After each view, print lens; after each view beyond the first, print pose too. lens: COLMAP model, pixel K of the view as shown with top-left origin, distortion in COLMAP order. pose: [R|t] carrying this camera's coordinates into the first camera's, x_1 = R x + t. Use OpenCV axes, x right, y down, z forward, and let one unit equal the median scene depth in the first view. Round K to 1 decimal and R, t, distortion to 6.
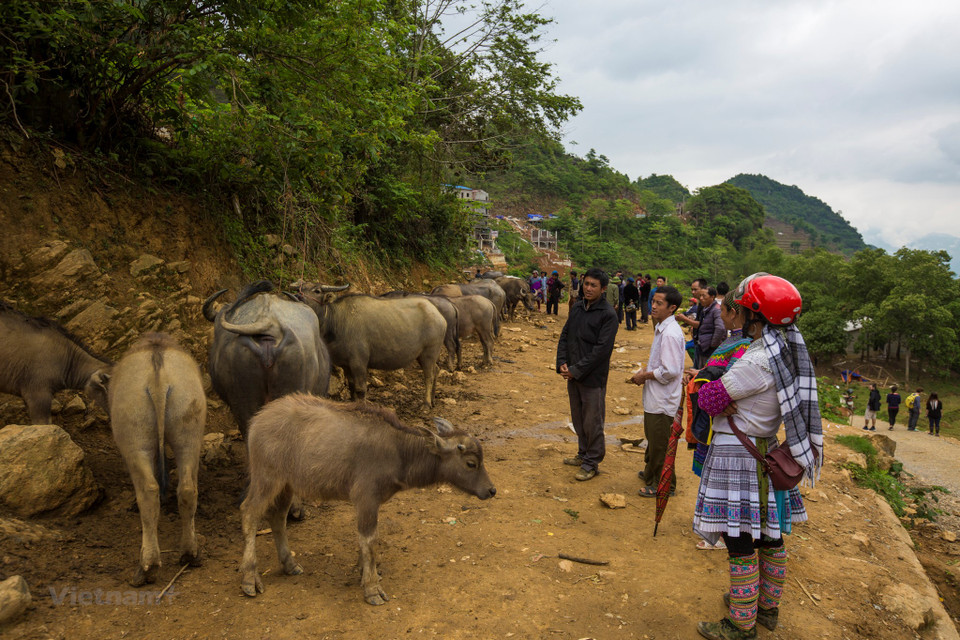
lens RADIAL K [[990.6, 0, 480.2], [0, 990.6, 319.1], [0, 0, 1]] dist [0.019404, 0.000000]
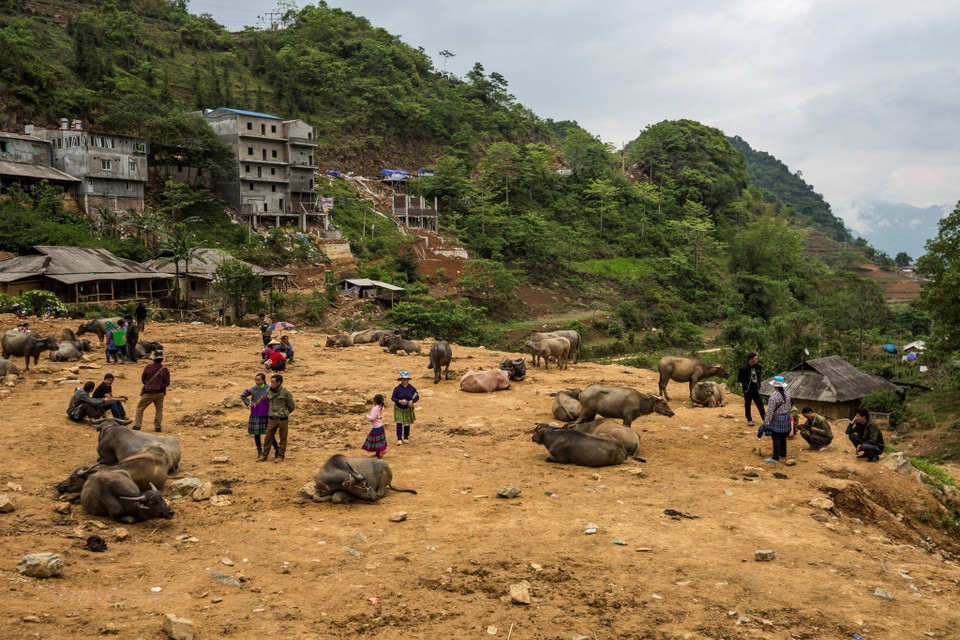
lens RADIAL K [[990.6, 0, 480.4], [0, 990.6, 318.8], [0, 0, 1]] dist [0.019404, 0.000000]
pose [[0.977358, -0.047630, 0.206160, -0.017208], [0.048409, 0.998827, 0.001267, -0.018624], [-0.205978, 0.008742, 0.978518, 0.430306]]
